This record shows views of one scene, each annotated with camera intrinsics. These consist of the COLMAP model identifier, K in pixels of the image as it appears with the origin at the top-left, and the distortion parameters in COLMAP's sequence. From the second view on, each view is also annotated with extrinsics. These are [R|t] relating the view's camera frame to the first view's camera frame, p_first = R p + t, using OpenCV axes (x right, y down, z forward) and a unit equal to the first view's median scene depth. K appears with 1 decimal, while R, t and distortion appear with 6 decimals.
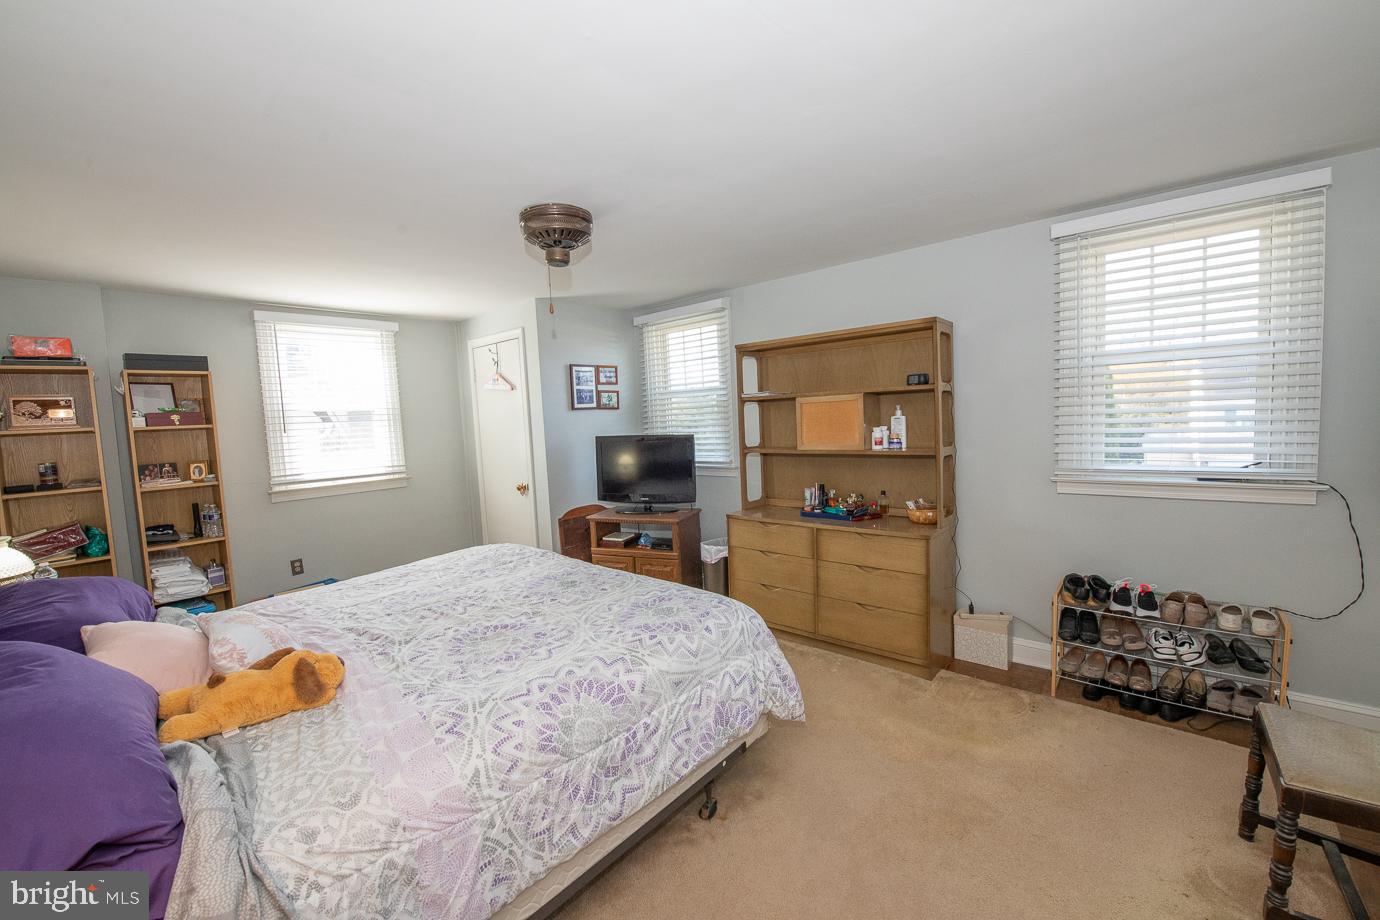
lens RADIAL K [[570.8, 0, 701.8], [0, 570.8, 455.4], [0, 0, 1]] dist [-0.001288, -0.007413]
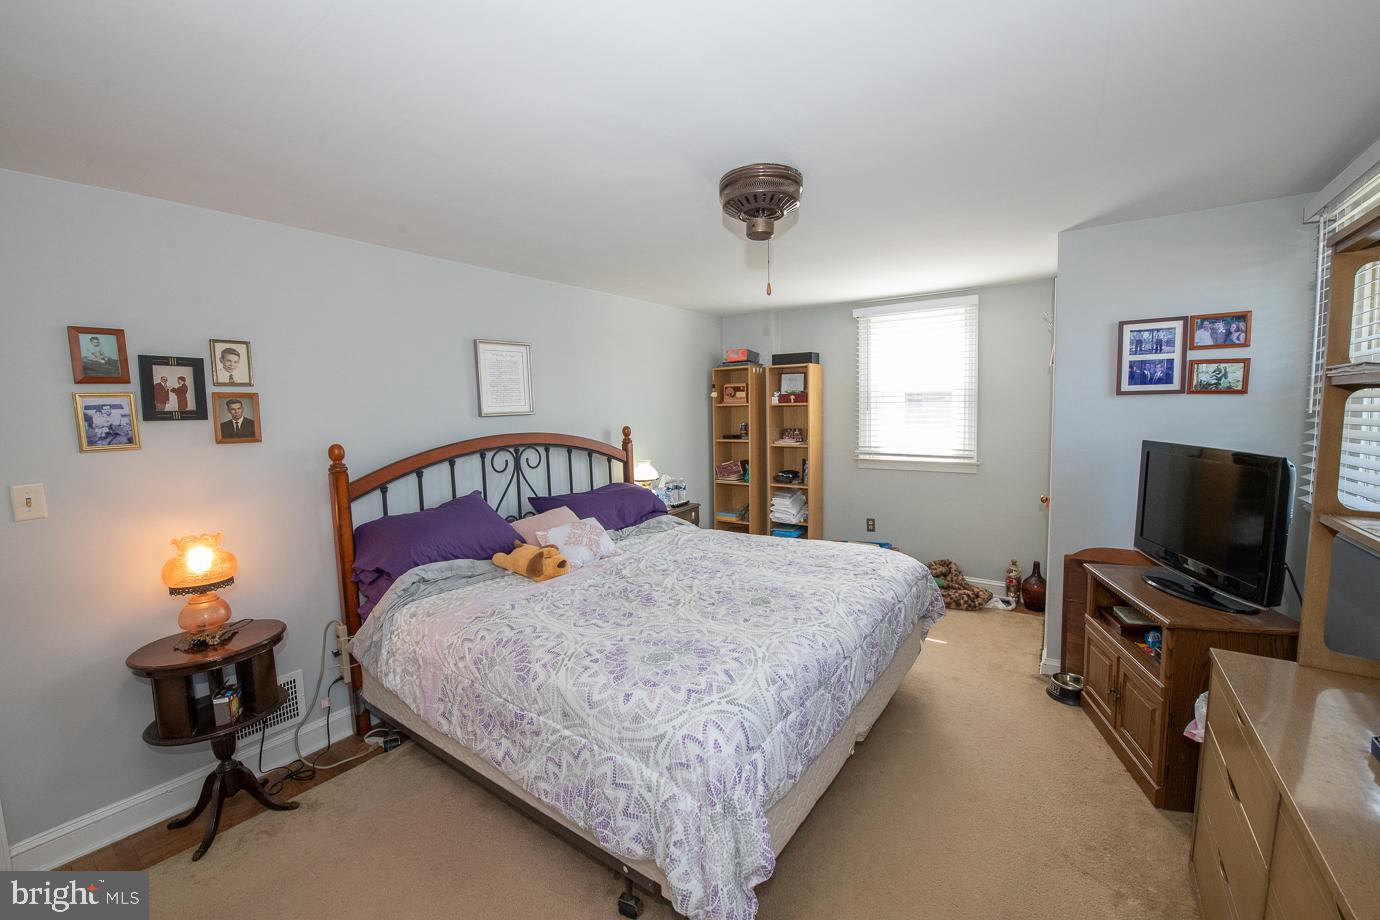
lens RADIAL K [[570.8, 0, 701.8], [0, 570.8, 455.4], [0, 0, 1]] dist [-0.001288, -0.007413]
pose [[0.059697, 0.127297, -0.990066, 0.489616], [-0.059031, 0.990550, 0.123800, -0.084461], [0.996470, 0.051054, 0.066647, 0.668493]]
